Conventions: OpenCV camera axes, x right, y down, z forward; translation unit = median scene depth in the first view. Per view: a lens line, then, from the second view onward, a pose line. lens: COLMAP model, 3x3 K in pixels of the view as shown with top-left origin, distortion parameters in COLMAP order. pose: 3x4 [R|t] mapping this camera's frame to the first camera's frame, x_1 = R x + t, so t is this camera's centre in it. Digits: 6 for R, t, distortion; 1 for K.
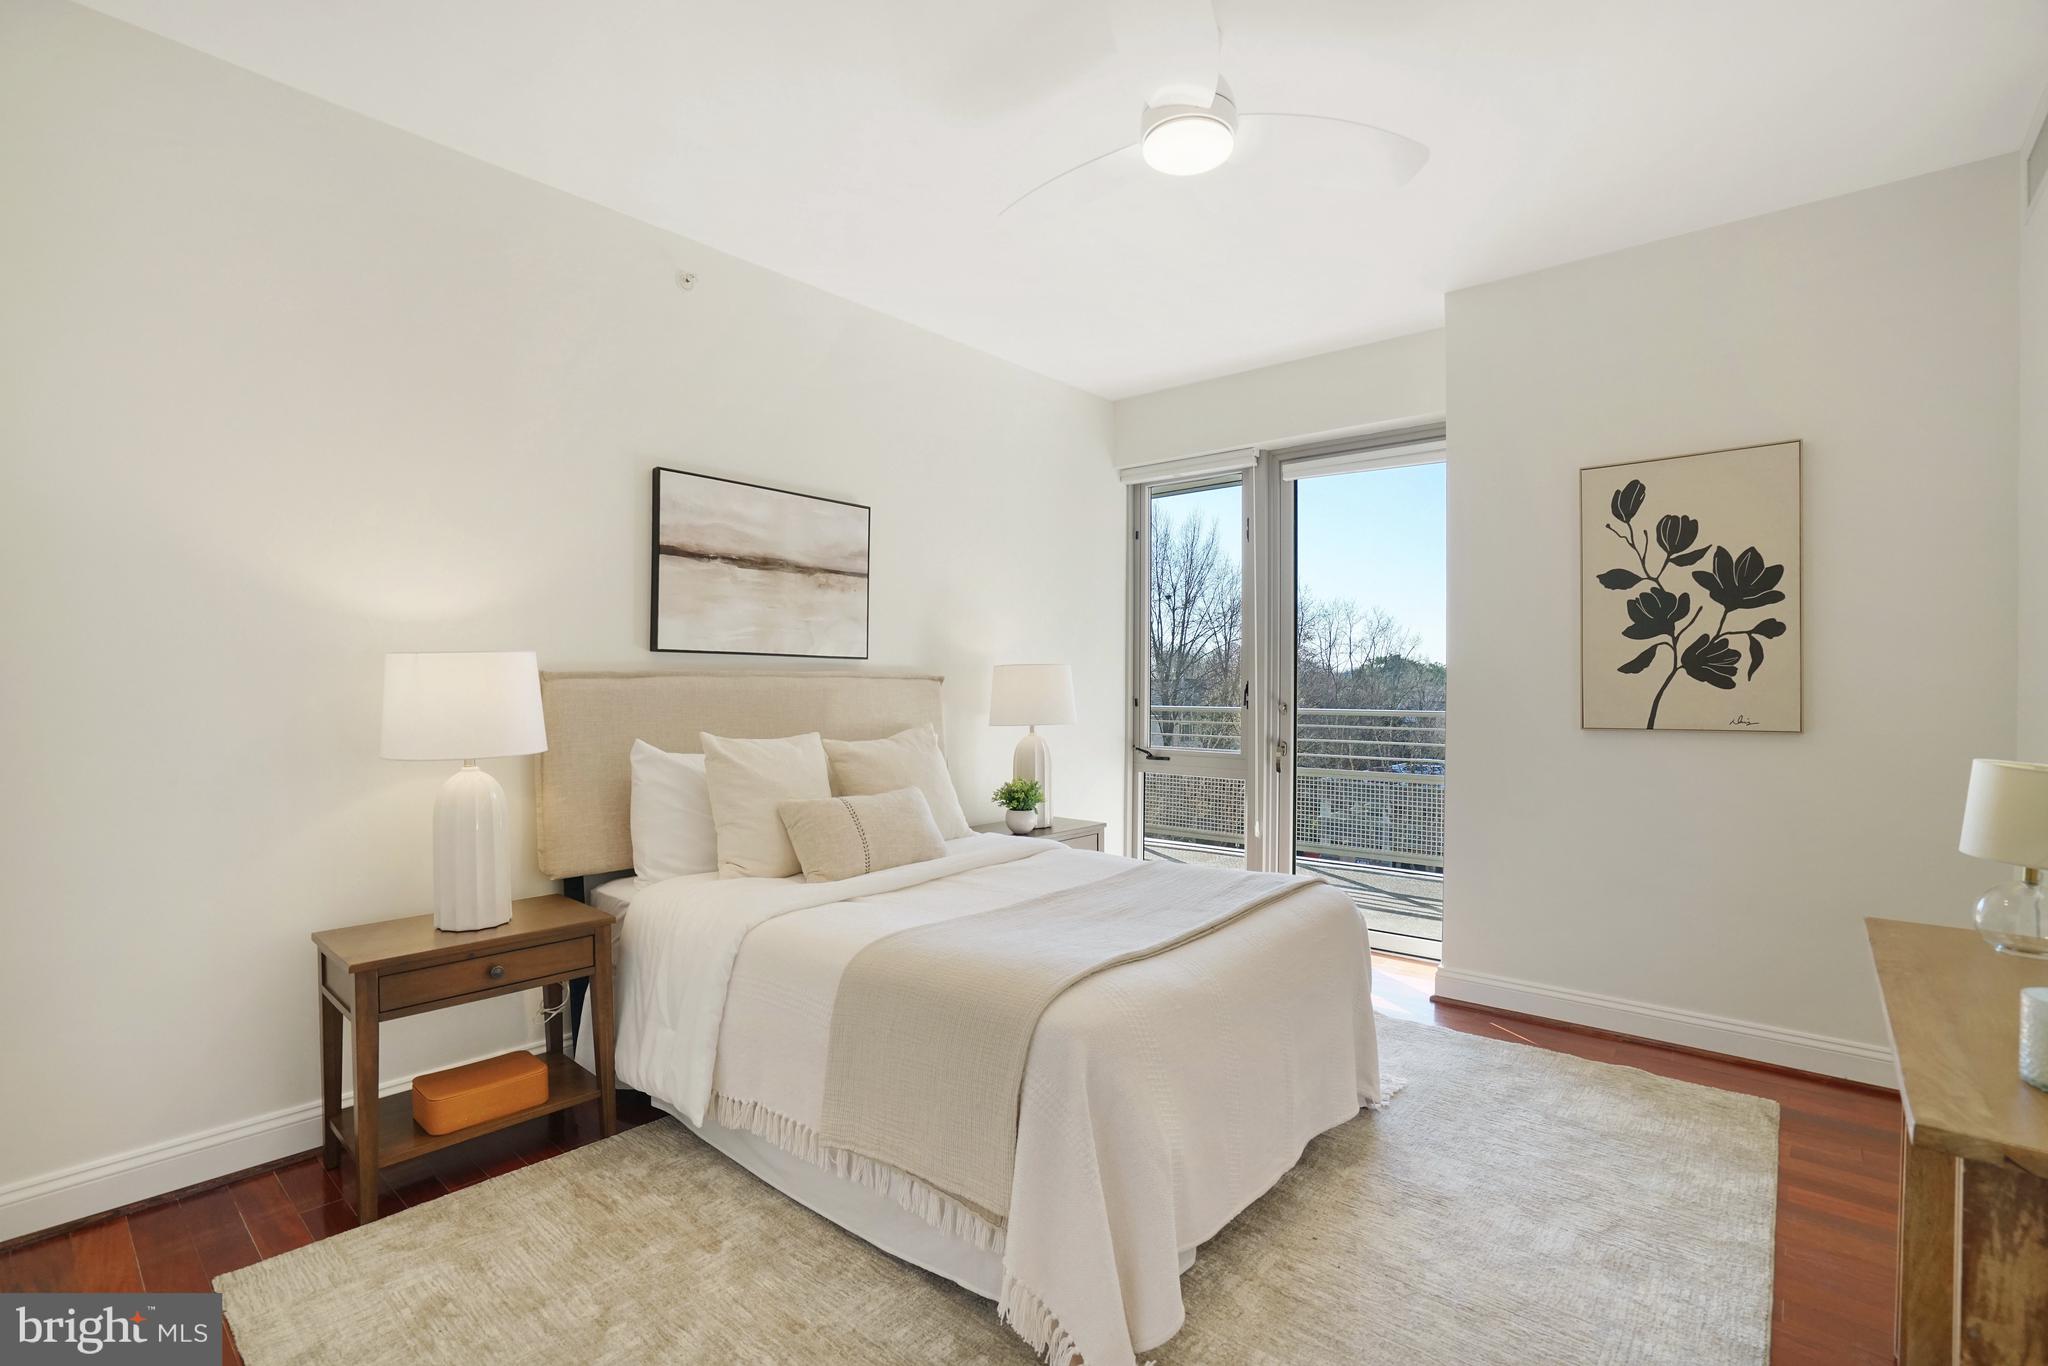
lens RADIAL K [[943.0, 0, 1004.2], [0, 943.0, 689.9], [0, 0, 1]] dist [-0.053071, 0.016603]
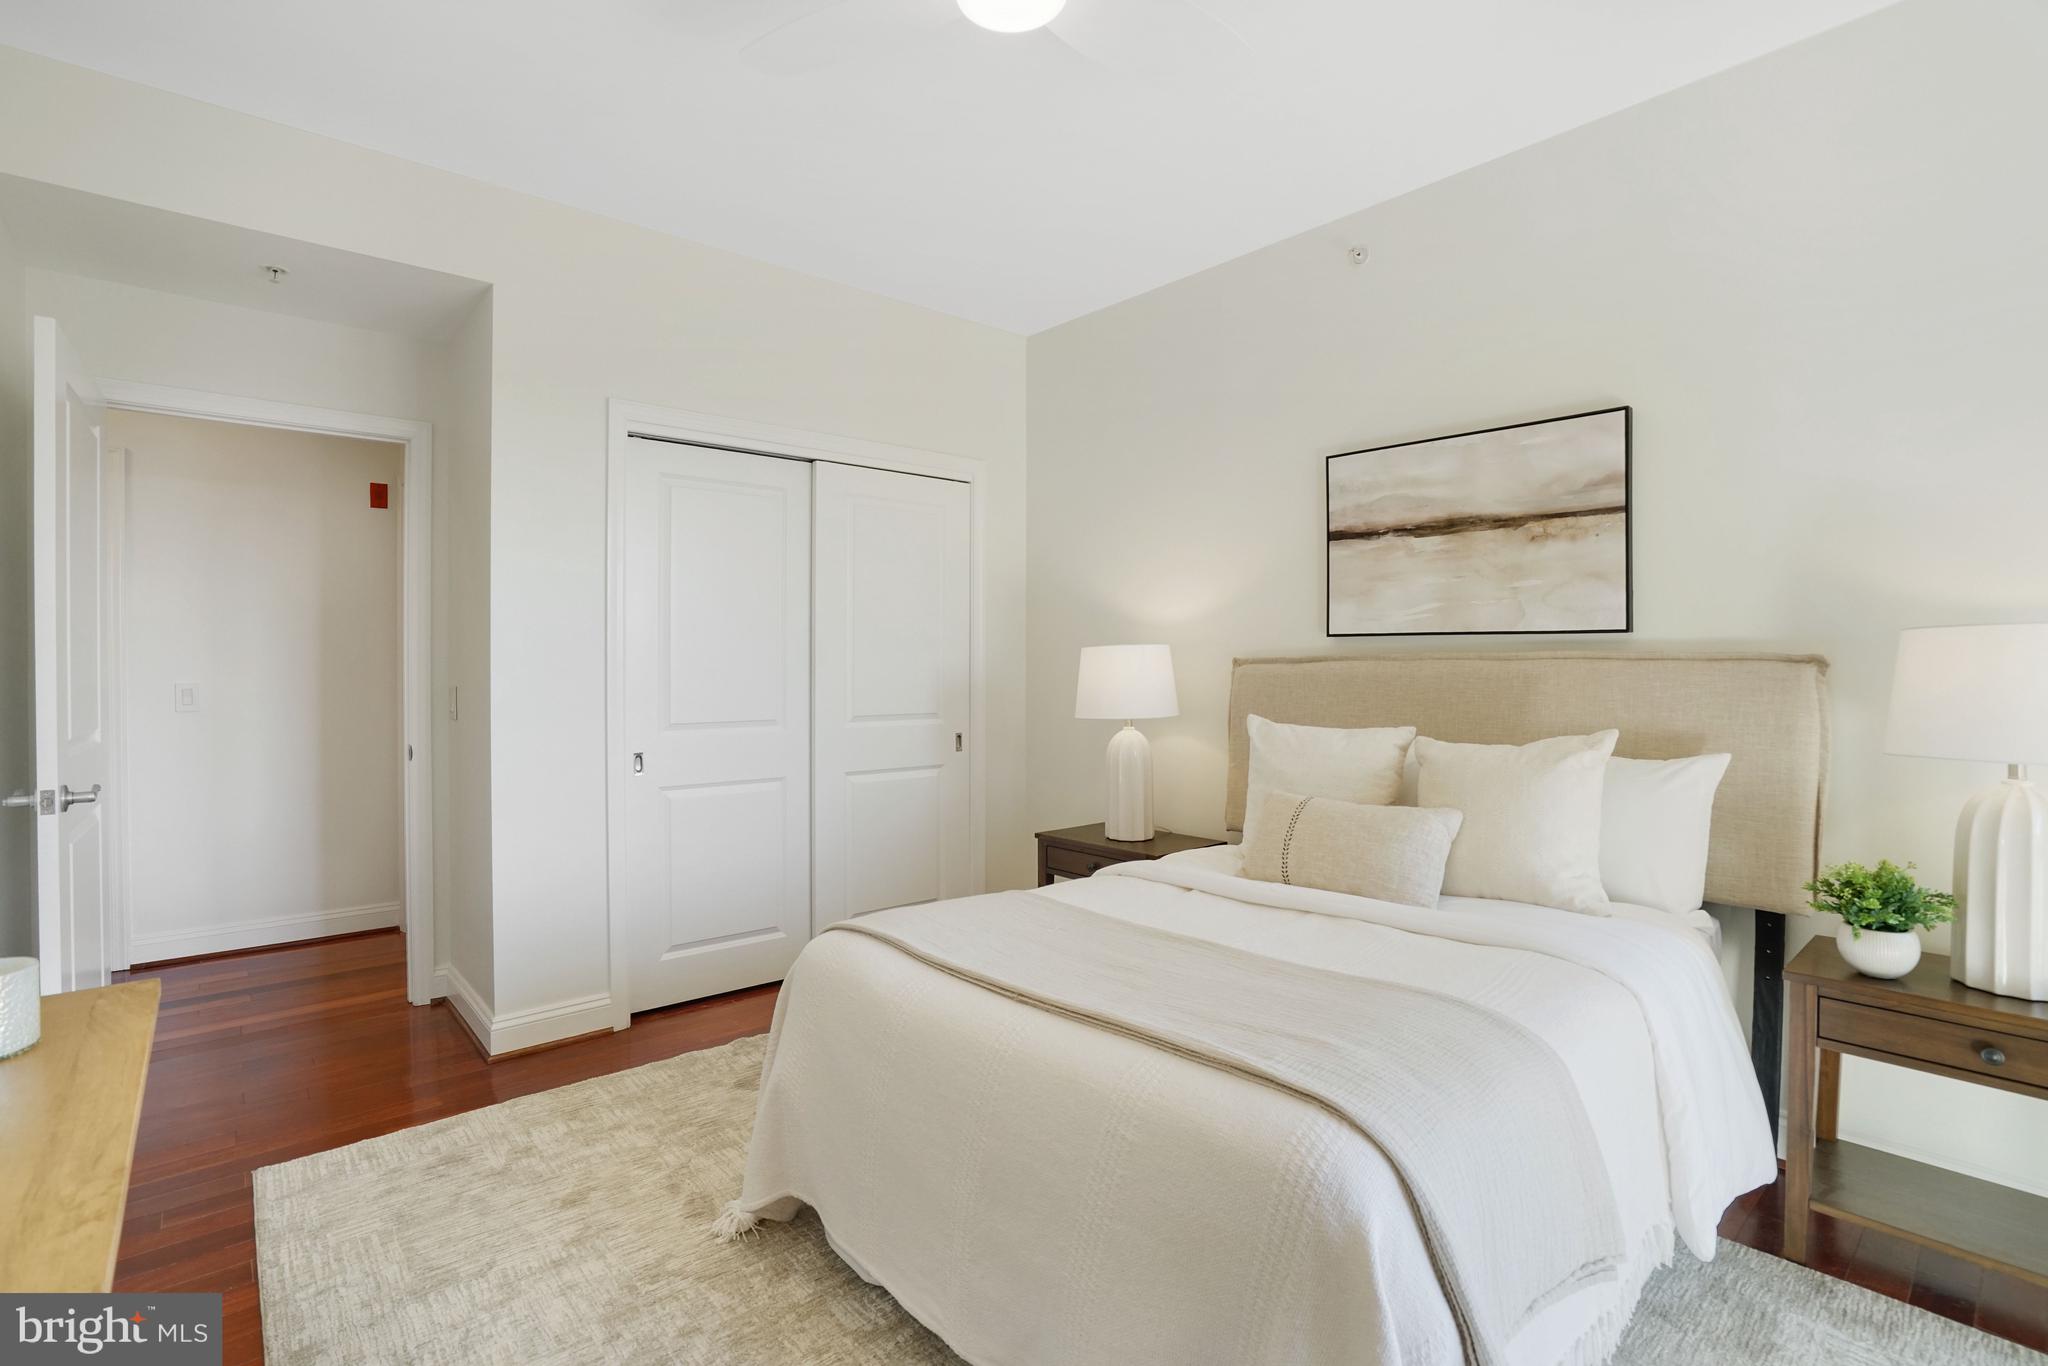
lens RADIAL K [[943.0, 0, 1004.2], [0, 943.0, 689.9], [0, 0, 1]] dist [-0.053071, 0.016603]
pose [[-0.138888, 0.024656, -0.990001, 0.650458], [-0.006823, 0.999642, 0.025853, -0.006347], [0.990285, 0.010346, -0.138670, 0.738094]]
